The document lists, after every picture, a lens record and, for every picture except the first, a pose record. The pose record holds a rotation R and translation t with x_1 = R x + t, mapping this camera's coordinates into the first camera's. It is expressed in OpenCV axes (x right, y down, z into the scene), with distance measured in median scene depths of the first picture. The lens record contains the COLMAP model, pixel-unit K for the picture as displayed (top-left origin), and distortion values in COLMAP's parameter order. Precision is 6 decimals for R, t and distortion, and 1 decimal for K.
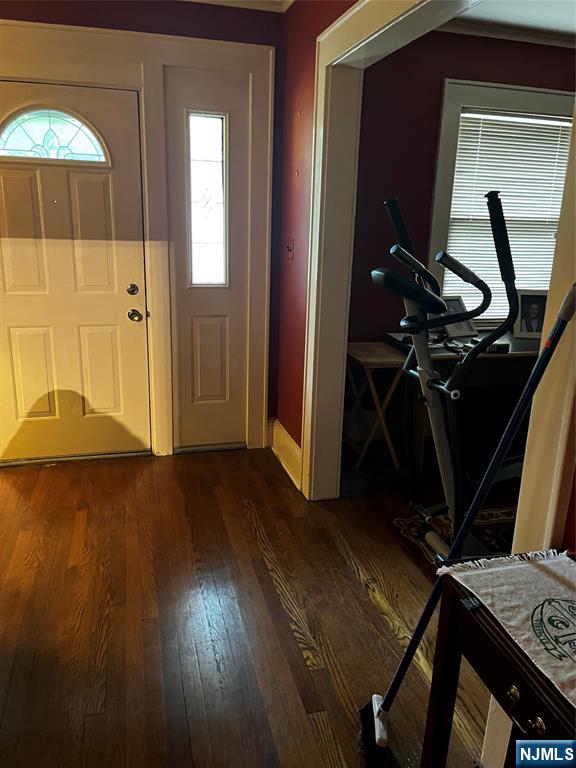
lens RADIAL K [[585.3, 0, 286.2], [0, 585.3, 379.1], [0, 0, 1]] dist [0.073701, -0.087203]
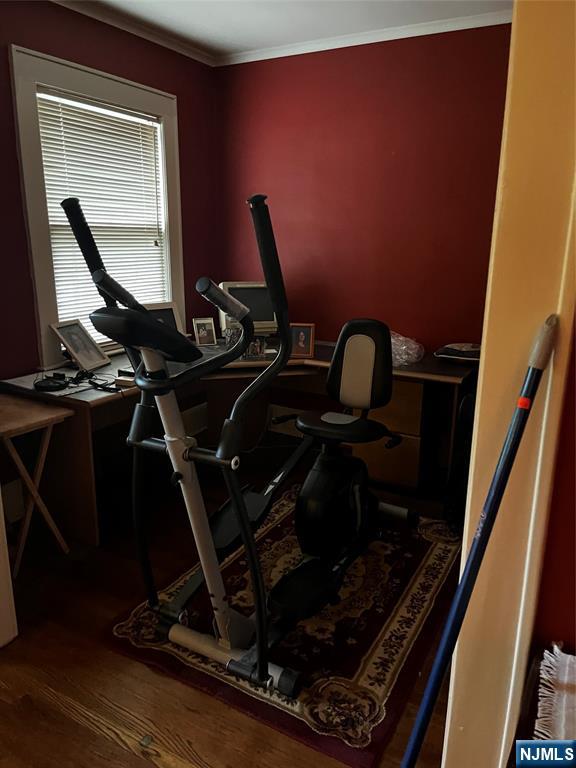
lens RADIAL K [[585.3, 0, 290.1], [0, 585.3, 389.7], [0, 0, 1]] dist [0.073701, -0.087203]
pose [[0.701049, -0.205755, 0.682785, -0.092767], [0.197588, 0.976029, 0.091249, -0.069971], [-0.685193, 0.070940, 0.724899, 0.230755]]
